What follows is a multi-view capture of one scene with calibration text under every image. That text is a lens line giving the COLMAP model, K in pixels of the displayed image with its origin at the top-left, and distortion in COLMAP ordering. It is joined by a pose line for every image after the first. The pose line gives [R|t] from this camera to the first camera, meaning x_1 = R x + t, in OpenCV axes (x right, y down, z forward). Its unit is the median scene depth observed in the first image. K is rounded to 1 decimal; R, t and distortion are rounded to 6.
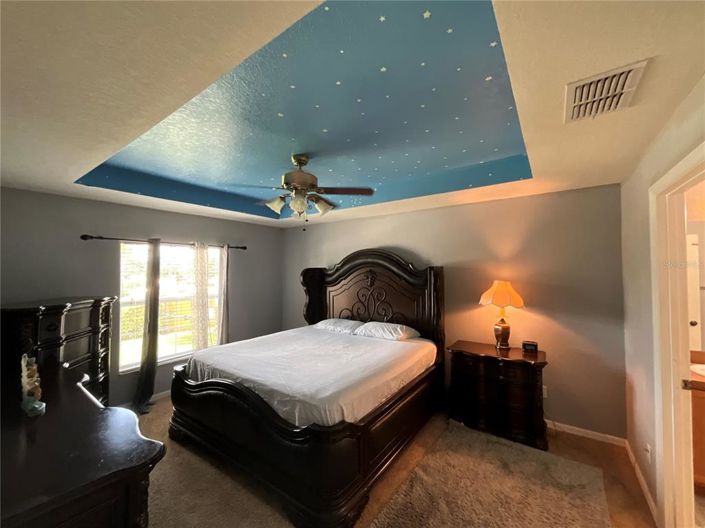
lens RADIAL K [[286.8, 0, 354.1], [0, 286.8, 264.1], [0, 0, 1]] dist [0.000041, 0.000141]
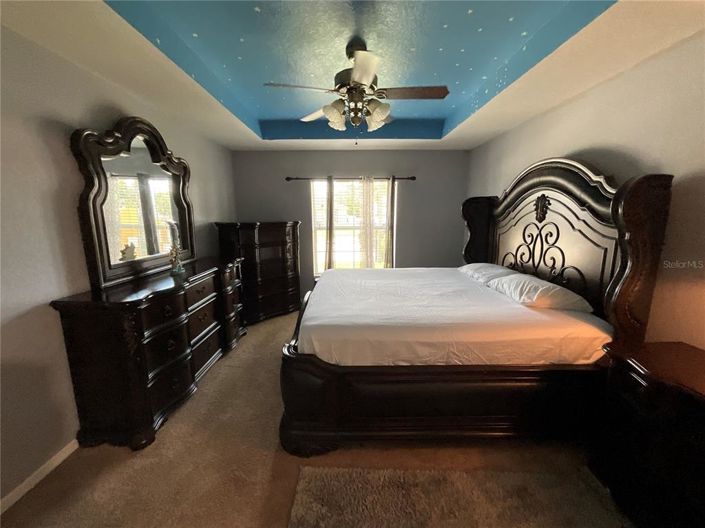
lens RADIAL K [[286.8, 0, 354.1], [0, 286.8, 264.1], [0, 0, 1]] dist [0.000041, 0.000141]
pose [[0.590071, 0.144305, -0.794350, 0.477667], [0.019324, 0.981090, 0.192584, 0.057567], [0.807120, -0.128988, 0.576125, 0.405818]]
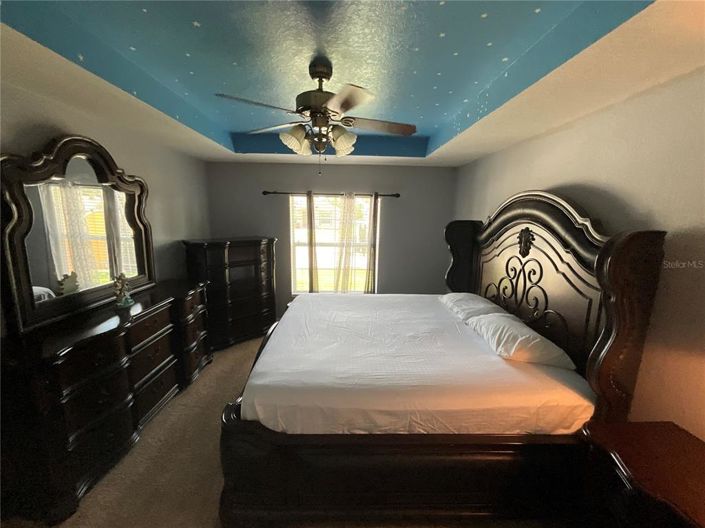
lens RADIAL K [[286.8, 0, 354.1], [0, 286.8, 264.1], [0, 0, 1]] dist [0.000041, 0.000141]
pose [[0.600796, 0.154919, -0.784248, 0.449686], [-0.004292, 0.981653, 0.190627, -0.024865], [0.799391, -0.111162, 0.590438, 0.525002]]
